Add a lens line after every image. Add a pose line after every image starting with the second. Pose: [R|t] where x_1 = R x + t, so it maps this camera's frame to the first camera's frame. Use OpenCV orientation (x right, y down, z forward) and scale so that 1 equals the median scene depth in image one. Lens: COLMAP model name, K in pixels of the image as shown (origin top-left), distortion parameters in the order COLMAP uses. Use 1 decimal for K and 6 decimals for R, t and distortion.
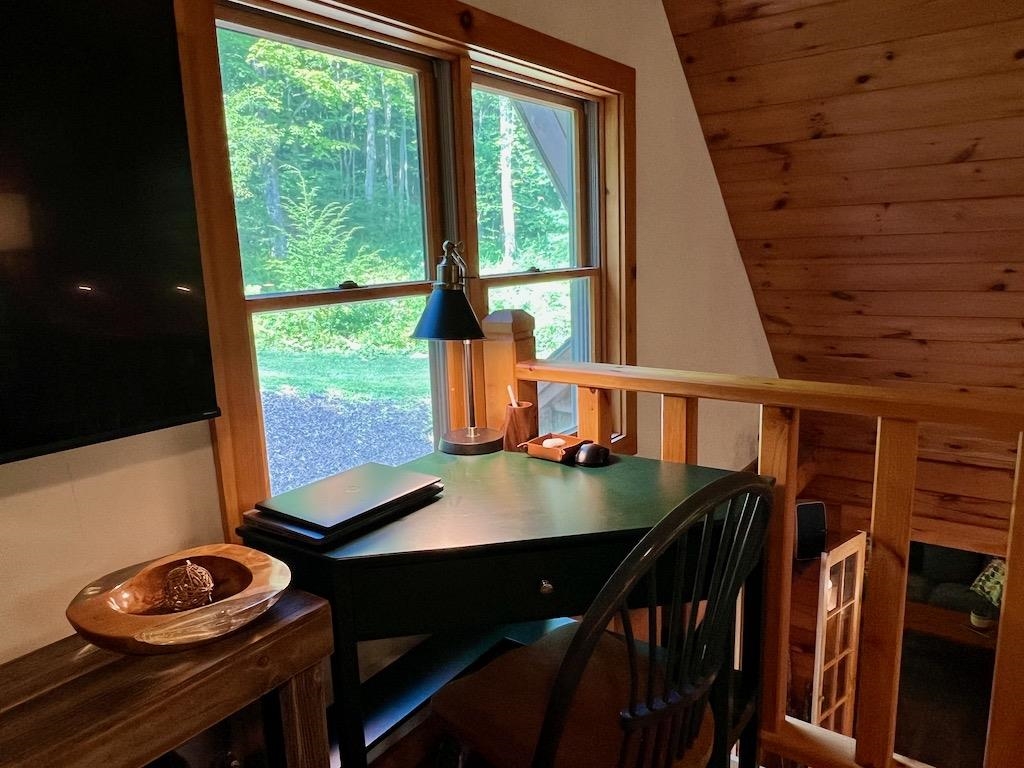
lens RADIAL K [[714.0, 0, 512.0], [0, 714.0, 384.0], [0, 0, 1]] dist [0.001869, 0.000869]
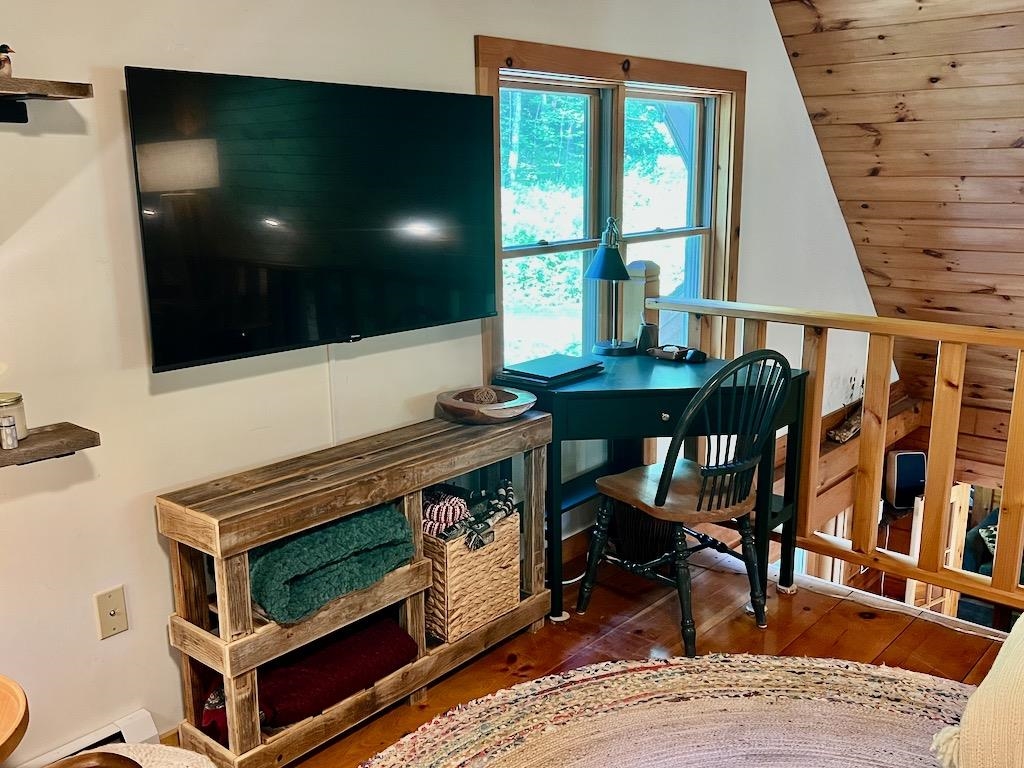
lens RADIAL K [[946.3, 0, 513.0], [0, 946.3, 390.1], [0, 0, 1]] dist [0.021581, -0.008106]
pose [[0.995280, 0.045008, -0.085974, -0.066891], [-0.040814, 0.997918, 0.049931, 0.055187], [0.088042, -0.046187, 0.995045, -0.714667]]
